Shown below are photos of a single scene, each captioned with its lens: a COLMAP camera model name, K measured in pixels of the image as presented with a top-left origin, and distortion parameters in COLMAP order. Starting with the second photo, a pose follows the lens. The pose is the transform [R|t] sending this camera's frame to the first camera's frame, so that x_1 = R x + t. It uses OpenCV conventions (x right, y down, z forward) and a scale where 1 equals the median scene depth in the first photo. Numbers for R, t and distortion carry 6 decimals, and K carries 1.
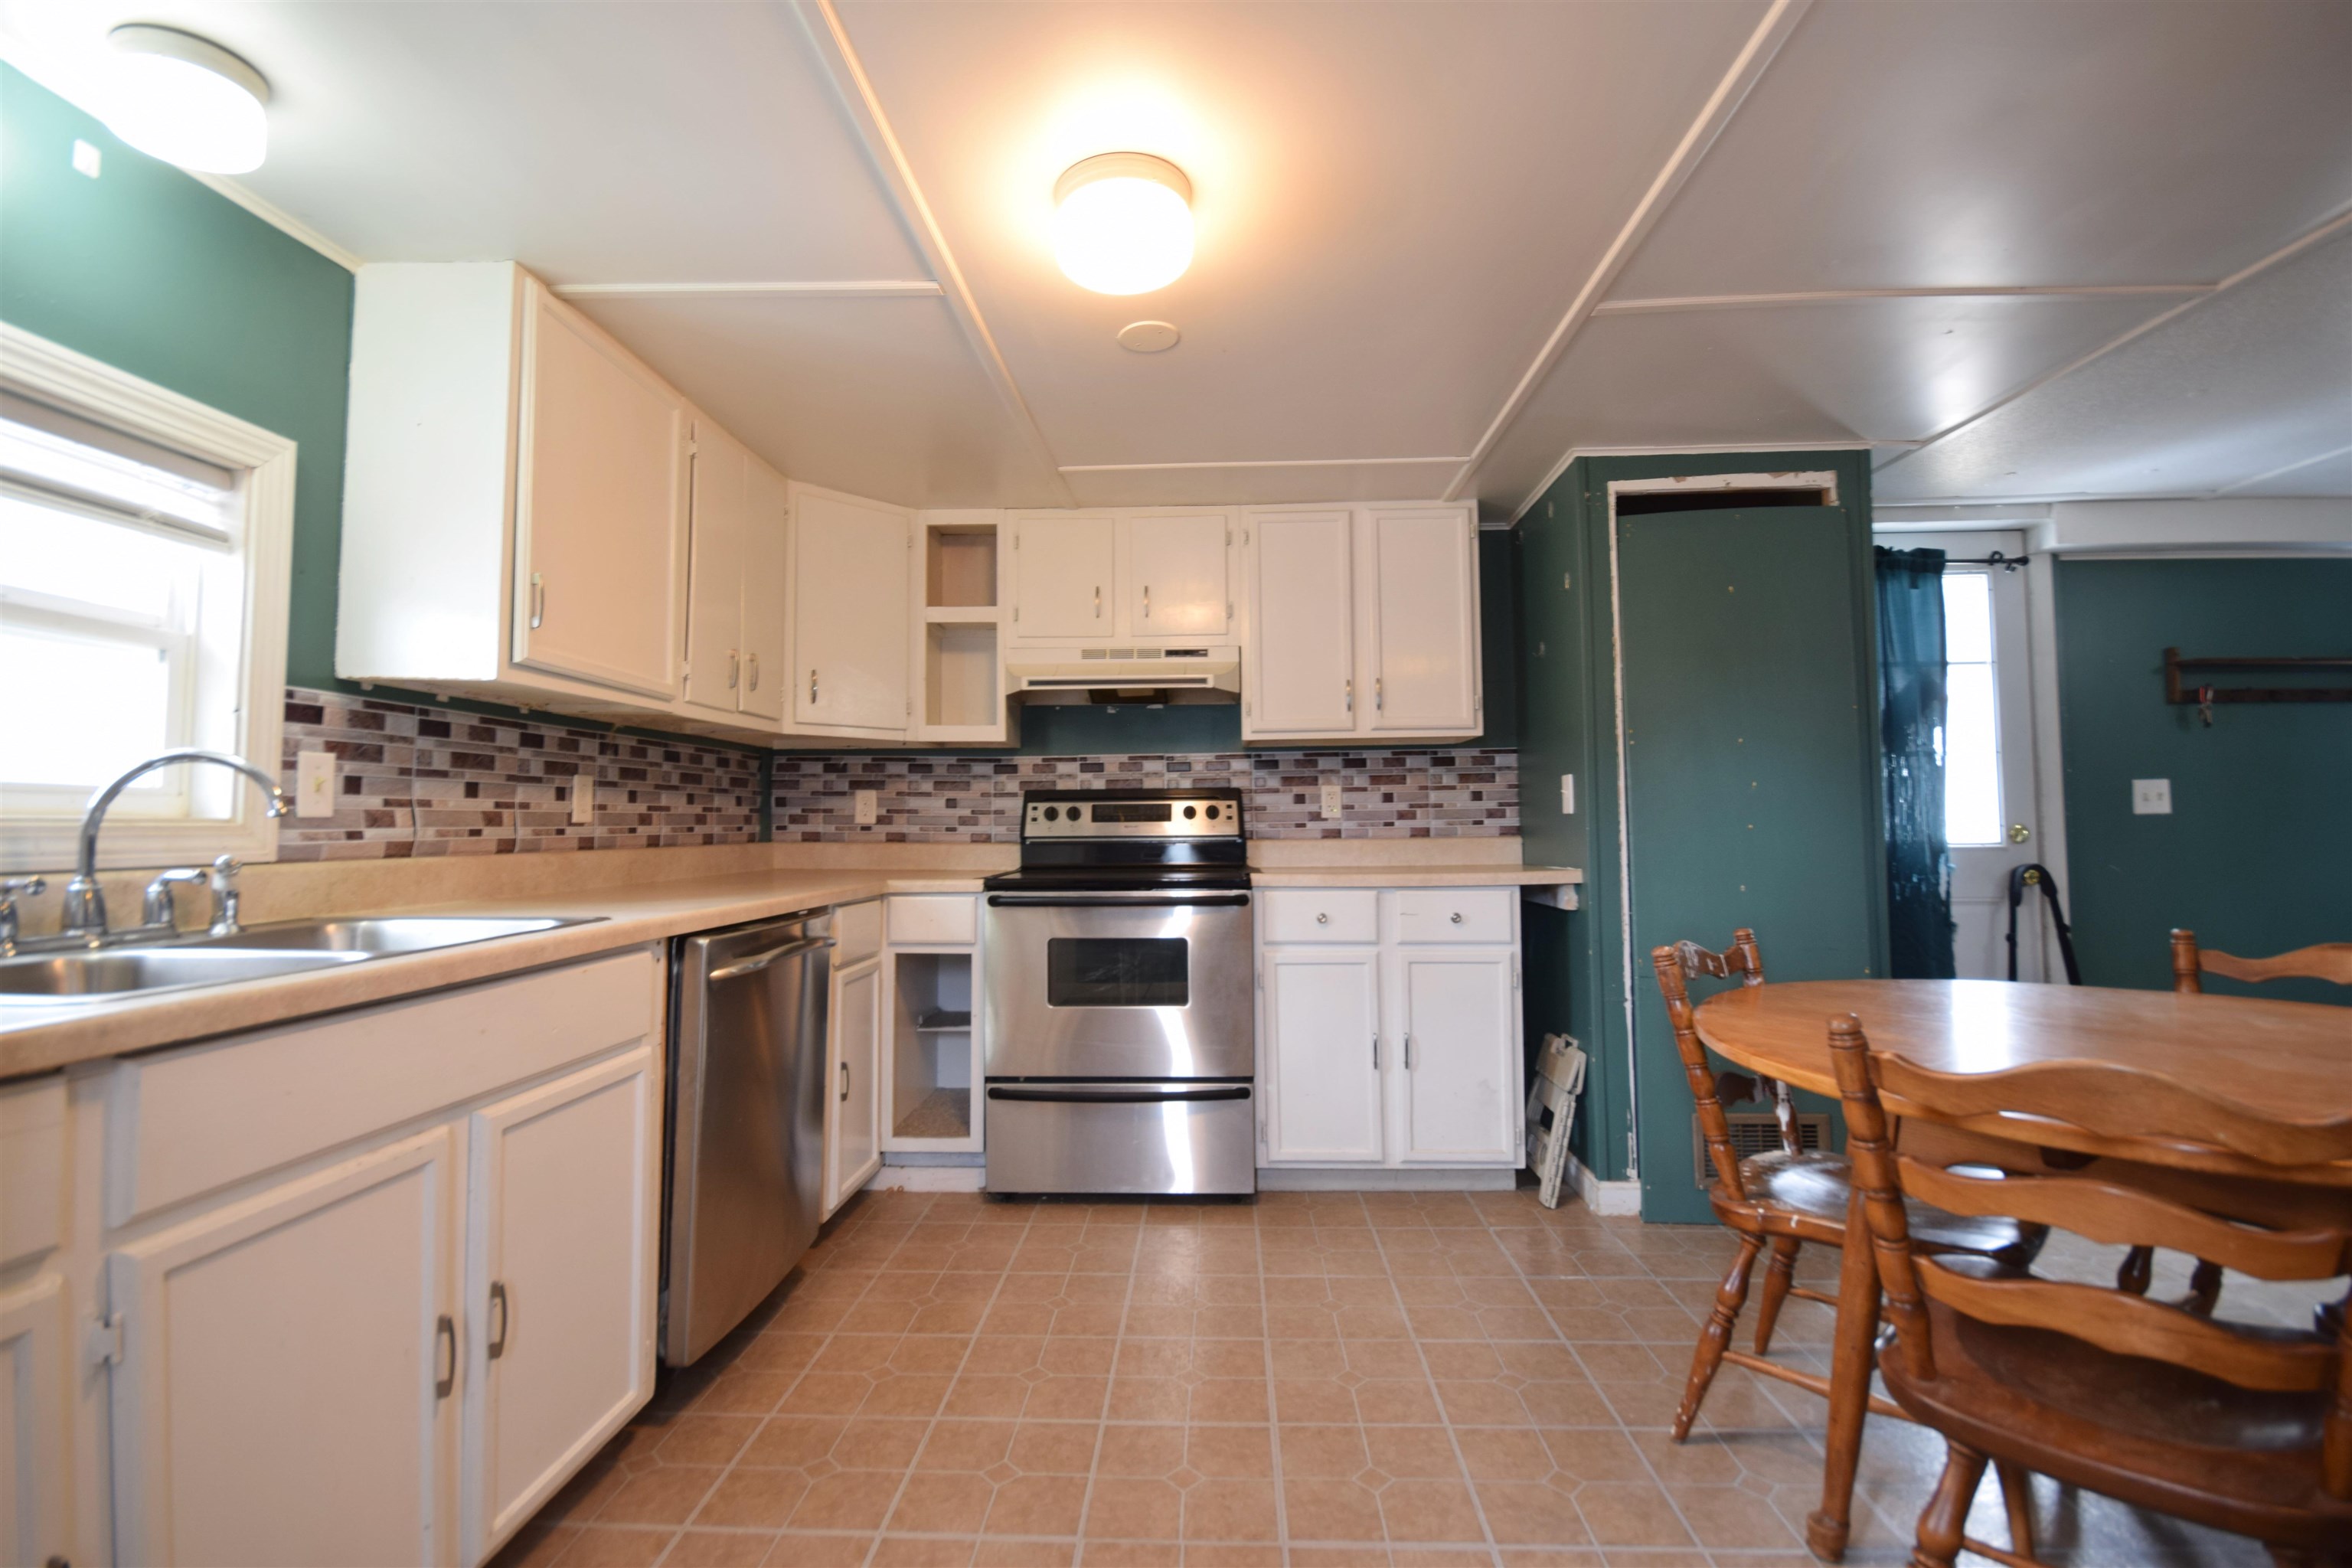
lens RADIAL K [[1041.9, 0, 1184.4], [0, 1041.9, 780.8], [0, 0, 1]] dist [-0.002761, -0.000896]
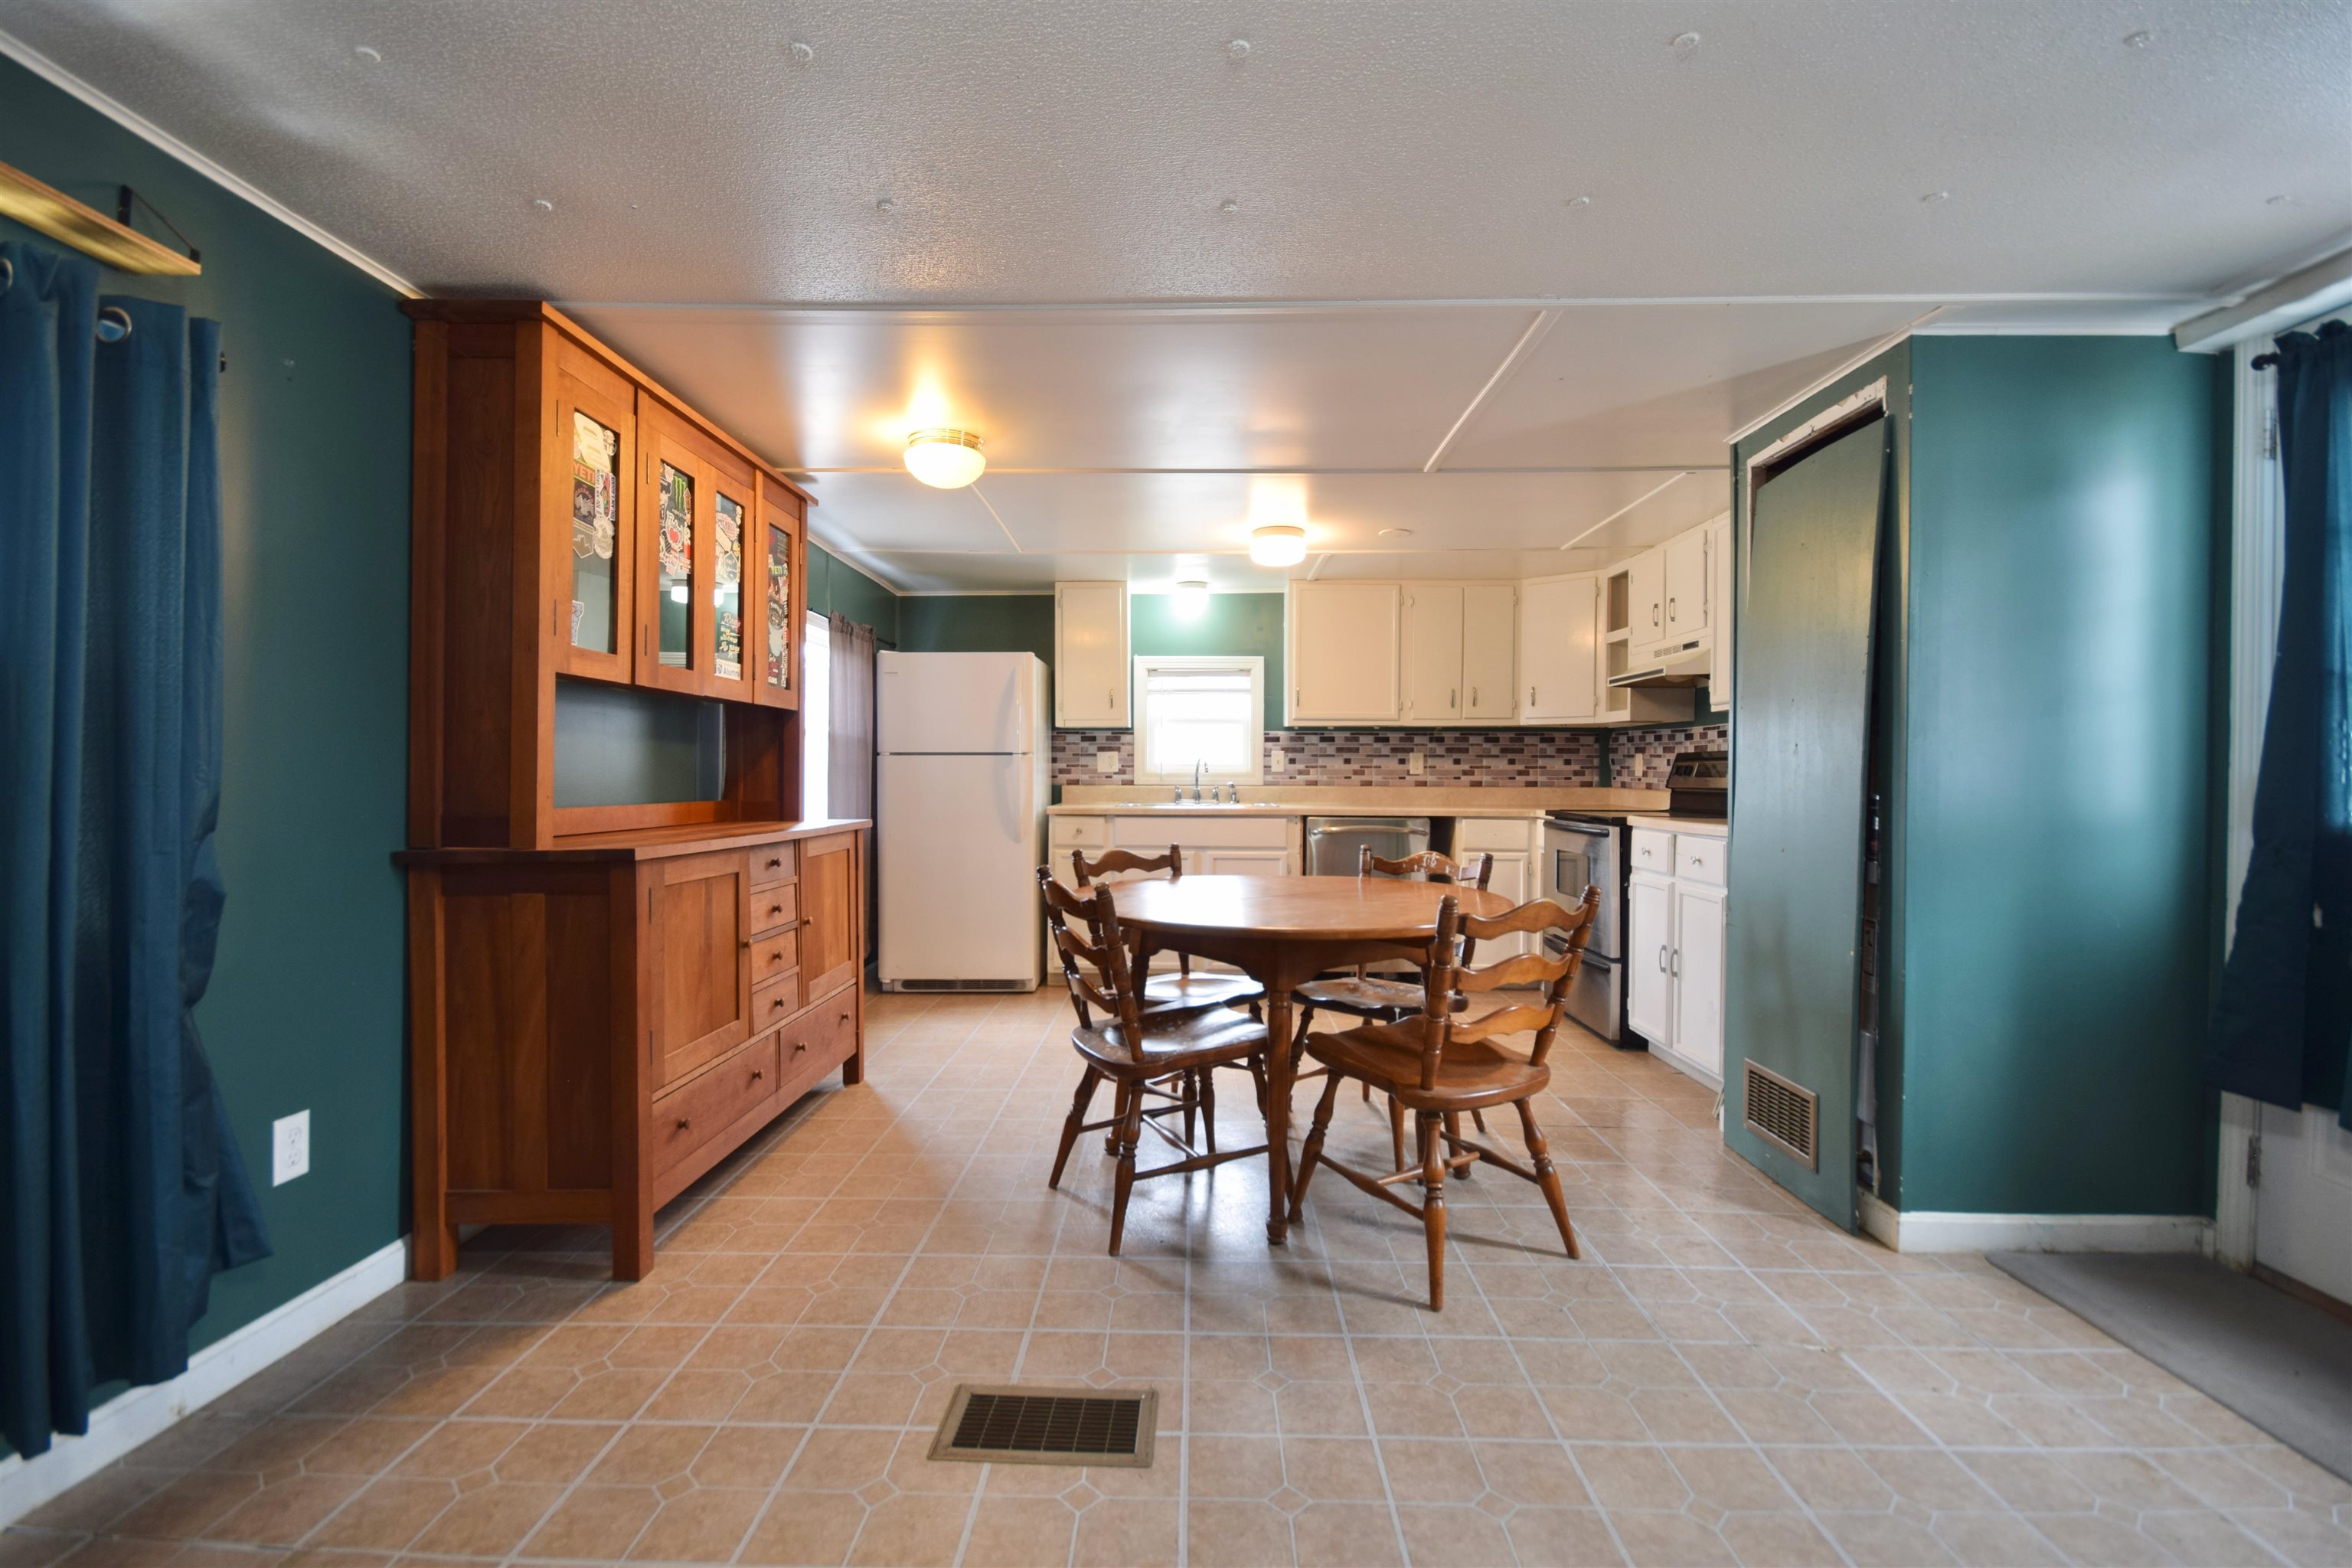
lens RADIAL K [[1041.9, 0, 1176.3], [0, 1041.9, 776.6], [0, 0, 1]] dist [-0.002761, -0.000896]
pose [[0.025734, 0.011926, -0.999598, 1.435871], [0.035953, 0.999271, 0.012847, -0.001266], [0.999022, -0.036269, 0.025286, 0.378700]]
